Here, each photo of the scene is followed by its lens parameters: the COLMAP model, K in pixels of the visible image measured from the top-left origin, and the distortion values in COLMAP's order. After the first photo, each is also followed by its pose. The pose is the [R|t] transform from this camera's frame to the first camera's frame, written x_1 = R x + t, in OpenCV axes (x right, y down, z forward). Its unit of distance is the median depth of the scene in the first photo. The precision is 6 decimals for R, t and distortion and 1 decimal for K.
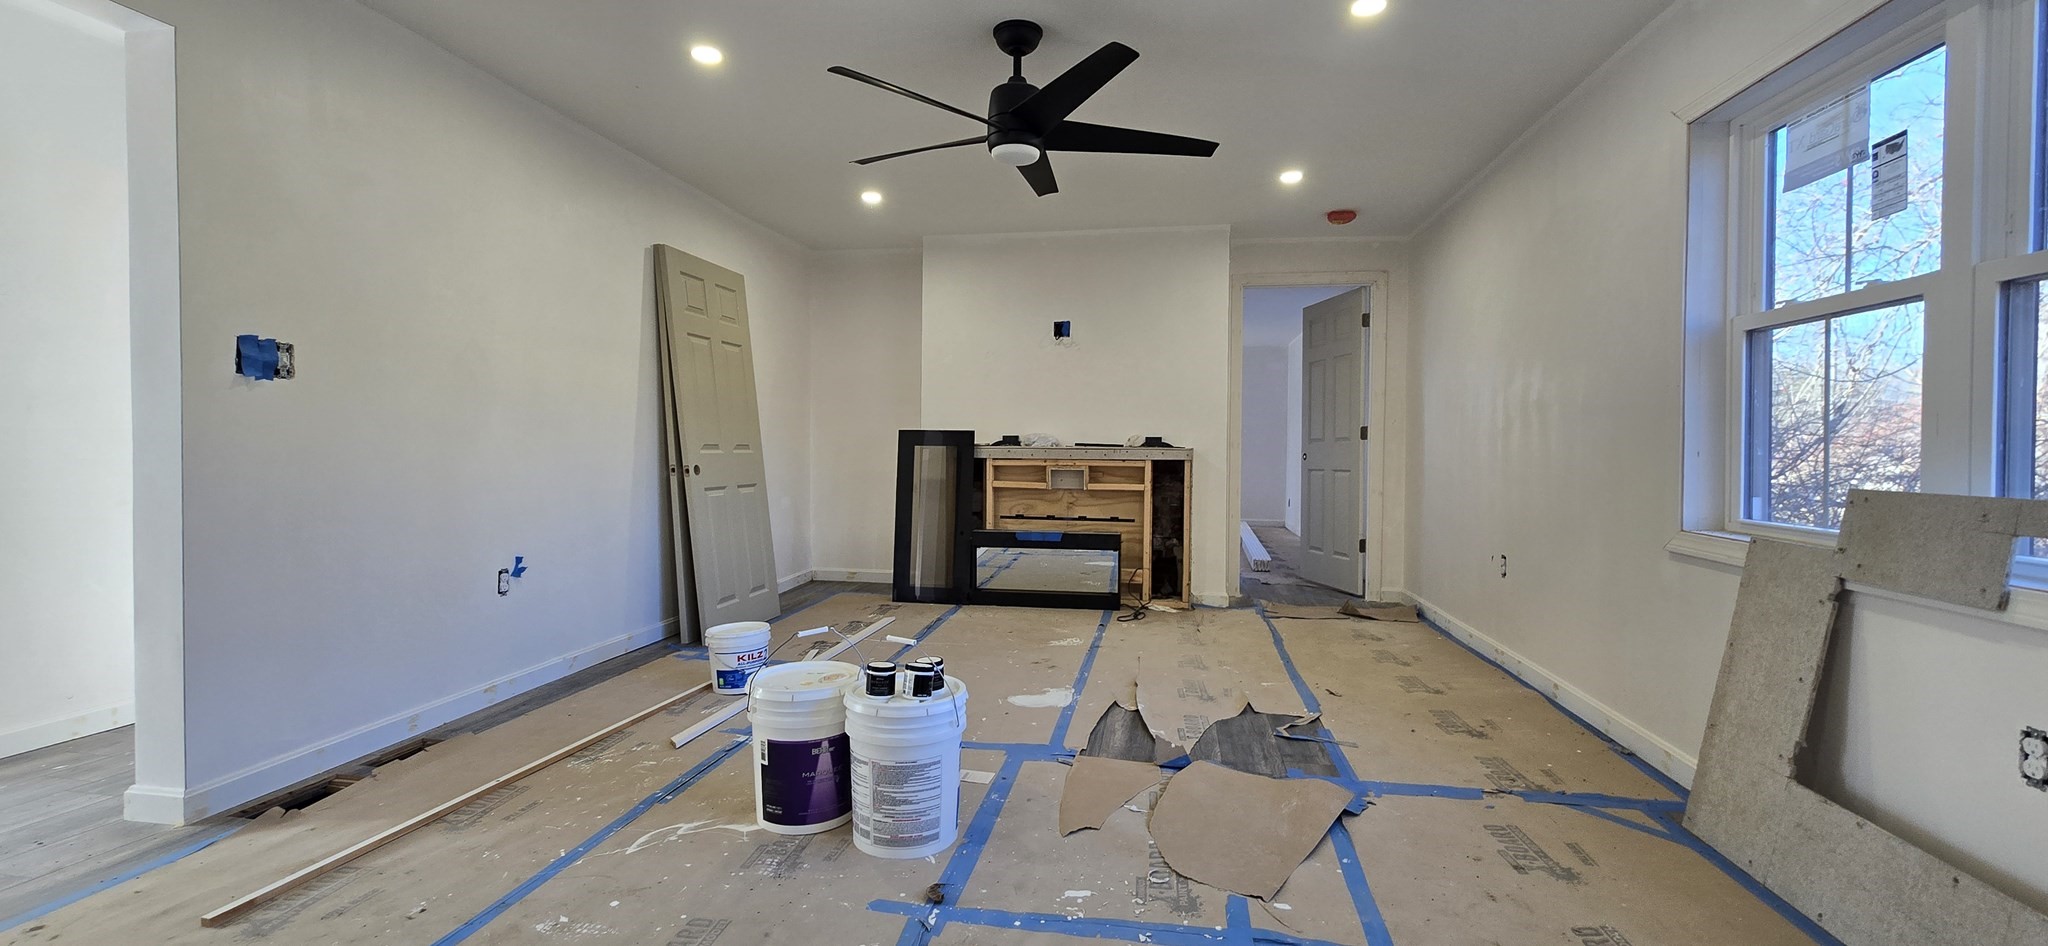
lens RADIAL K [[842.4, 0, 1024.0], [0, 842.4, 473.0], [0, 0, 1]] dist [-0.000137, 0.000844]
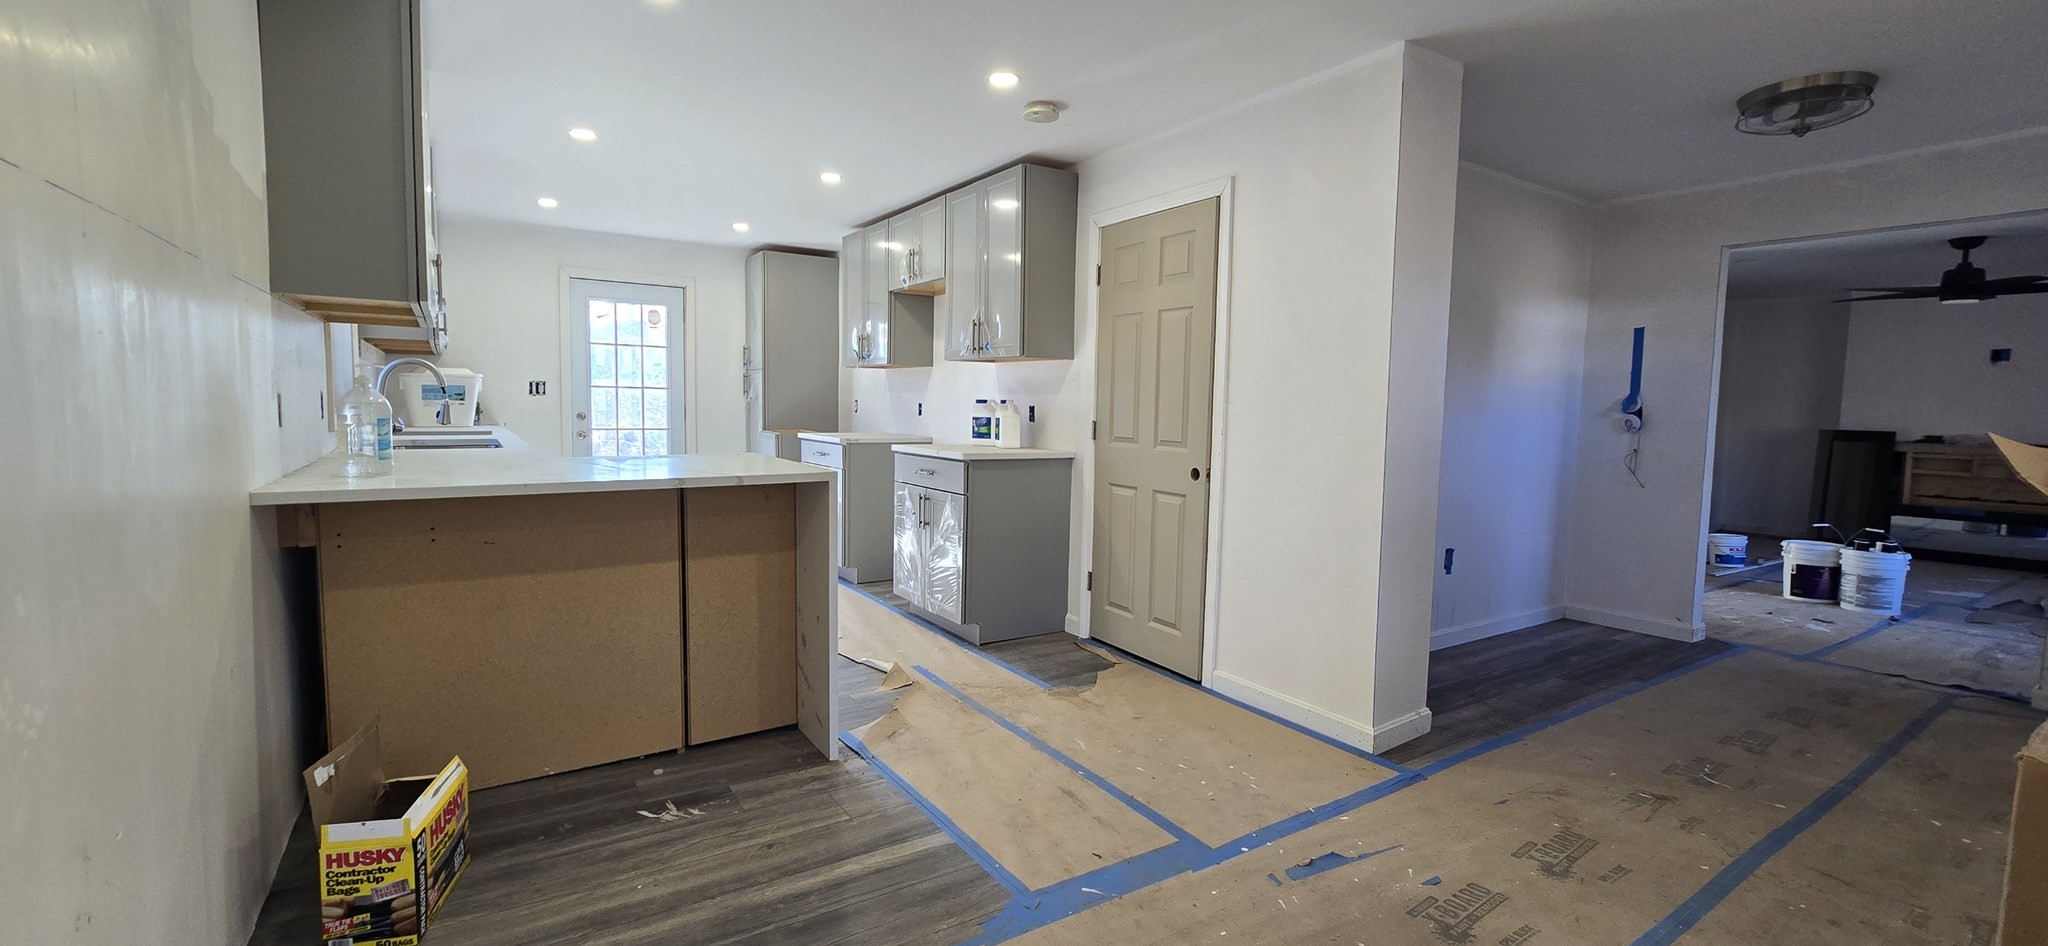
lens RADIAL K [[842.4, 0, 1024.0], [0, 842.4, 473.0], [0, 0, 1]] dist [-0.000137, 0.000844]
pose [[0.679508, 0.063922, -0.730879, -0.015951], [-0.032819, 0.997848, 0.056759, -0.014381], [0.732934, -0.014581, 0.680143, -1.016399]]
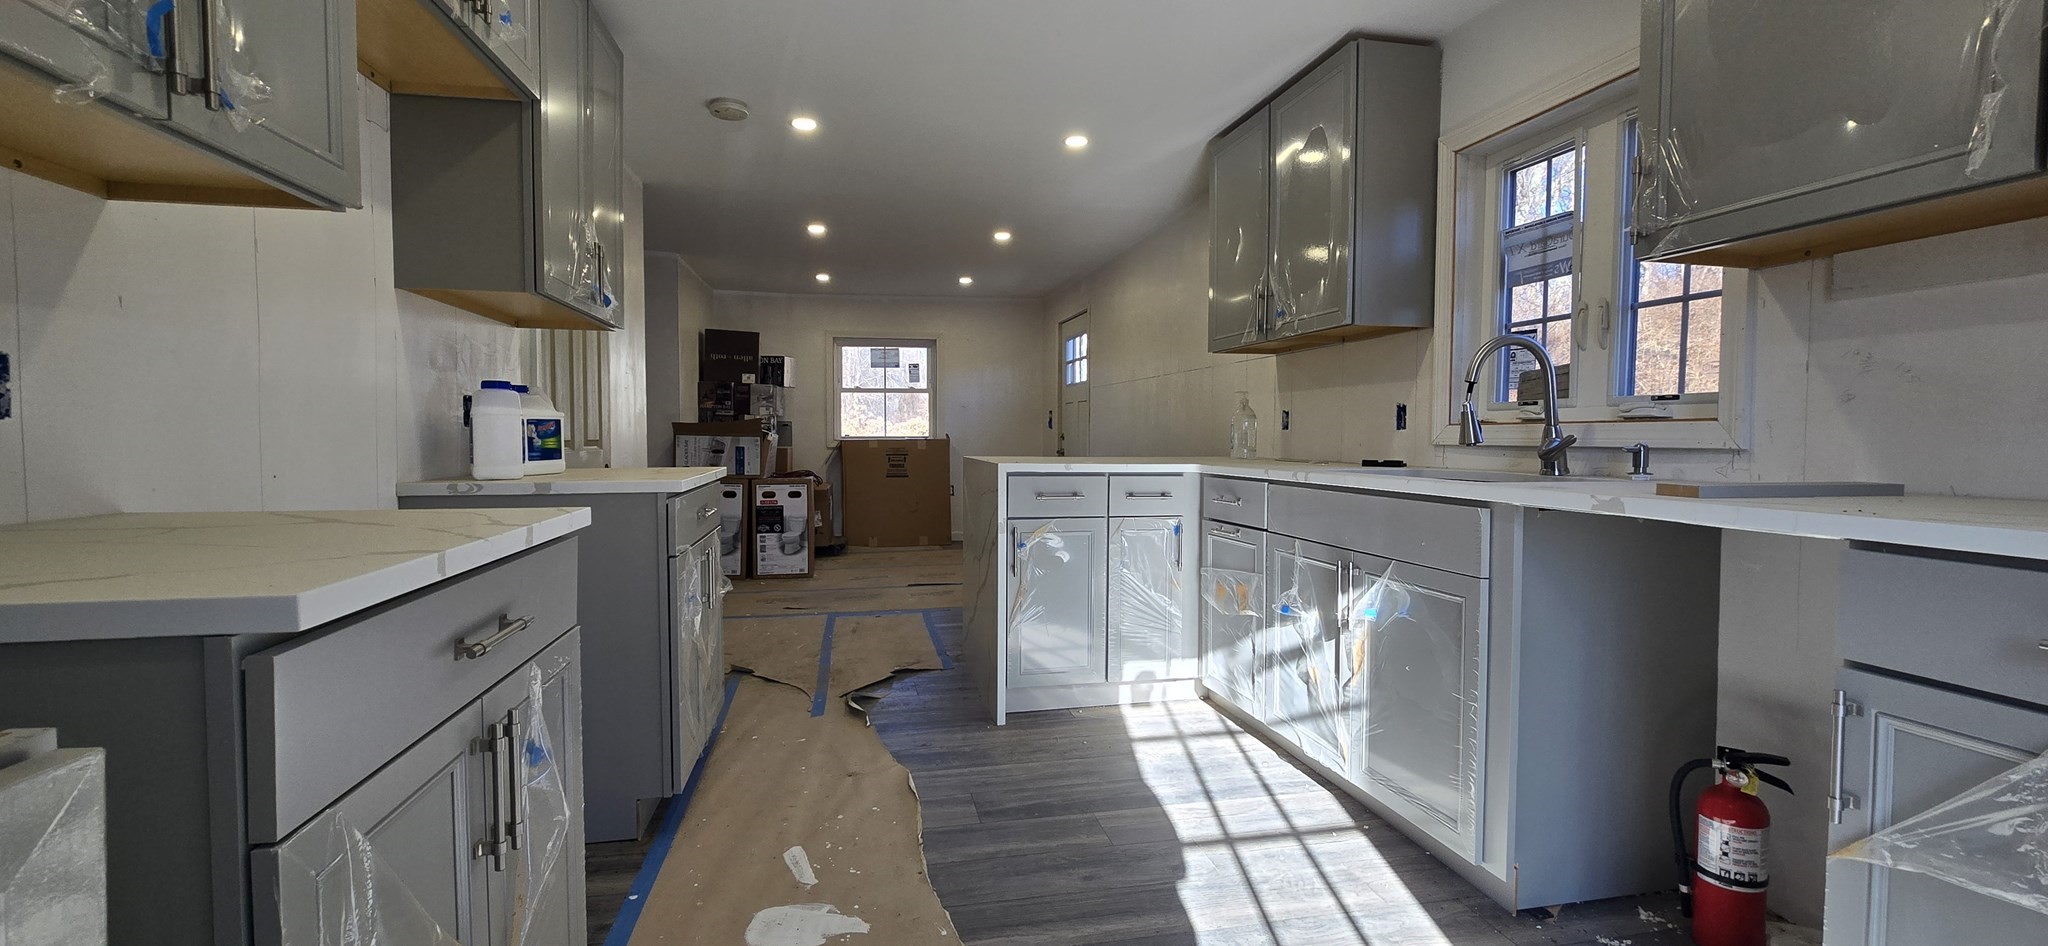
lens RADIAL K [[842.4, 0, 1024.0], [0, 842.4, 473.0], [0, 0, 1]] dist [-0.000137, 0.000844]
pose [[-0.364820, -0.050679, 0.929698, -1.298497], [0.014490, 0.998088, 0.060093, -0.015829], [-0.930965, 0.035394, -0.363388, -0.483737]]
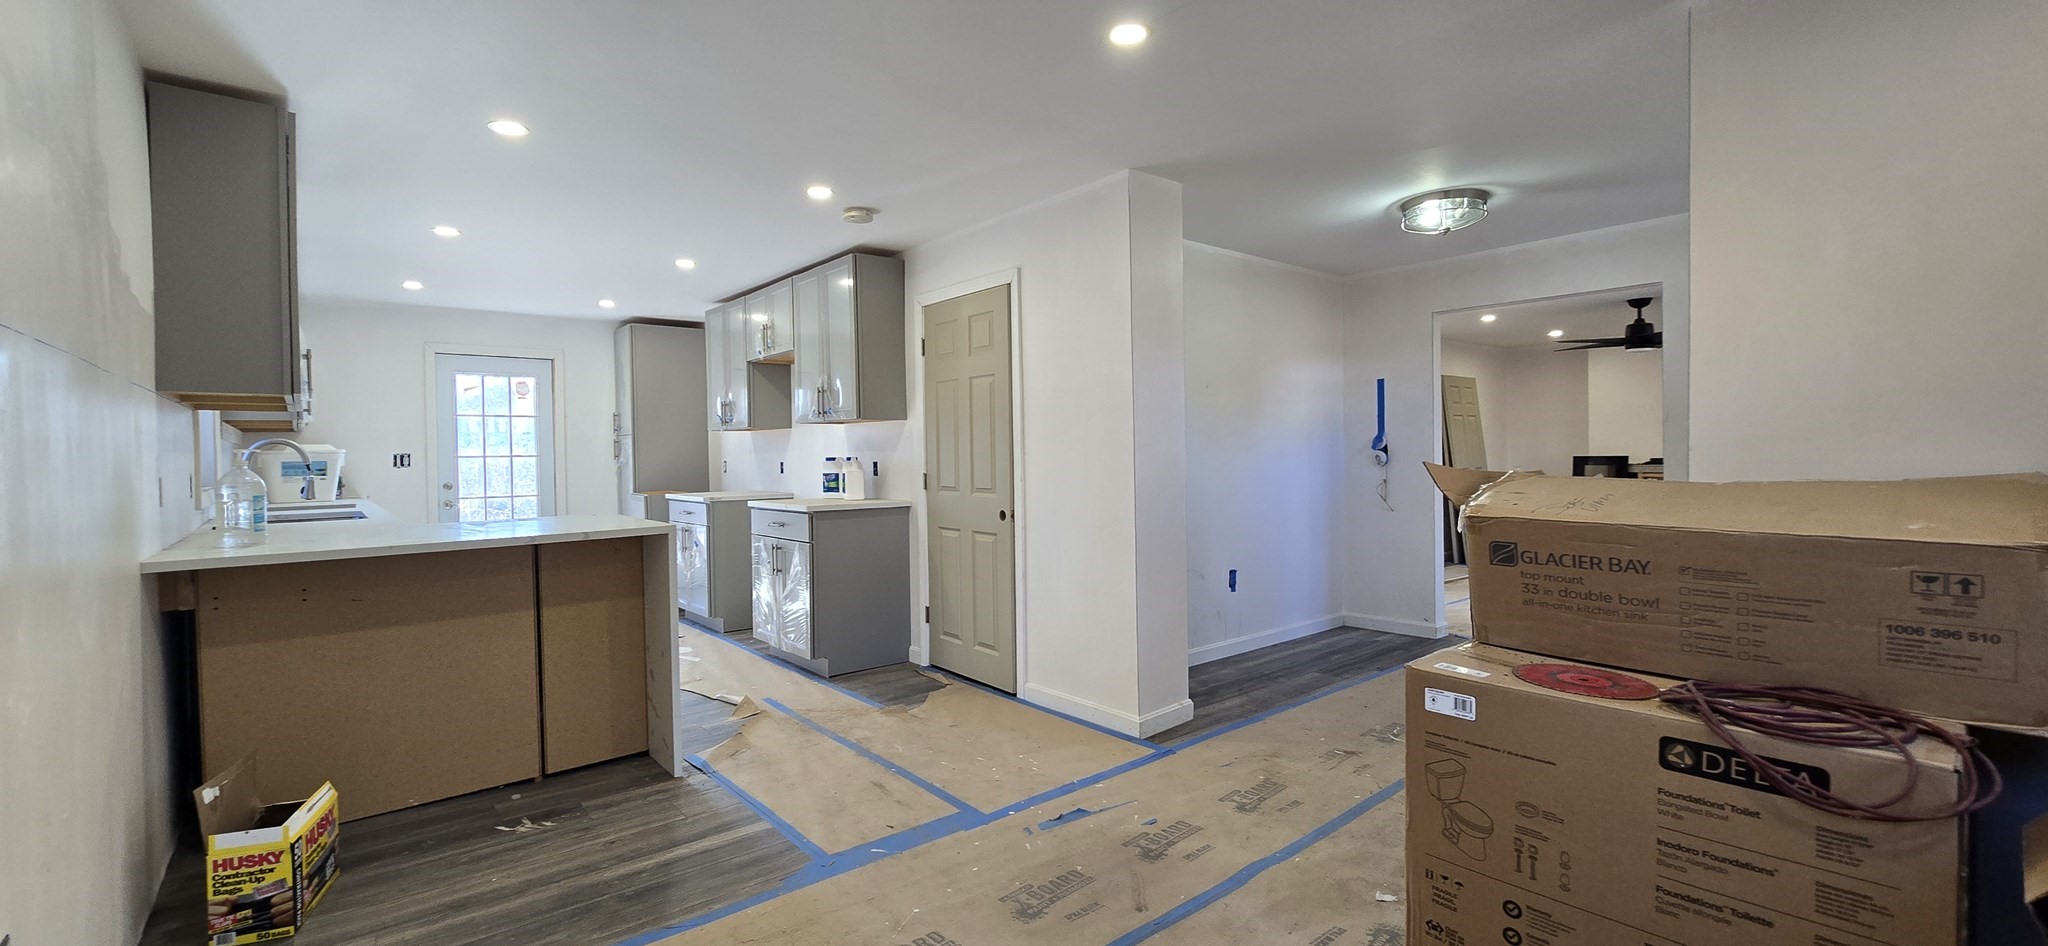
lens RADIAL K [[844.6, 0, 1020.7], [0, 844.6, 470.4], [0, 0, 1]] dist [-0.000042, 0.000106]
pose [[0.755892, -0.009091, -0.654633, 0.127220], [0.005290, 0.999956, -0.007778, -0.015668], [0.654675, 0.002416, 0.755907, -1.049194]]
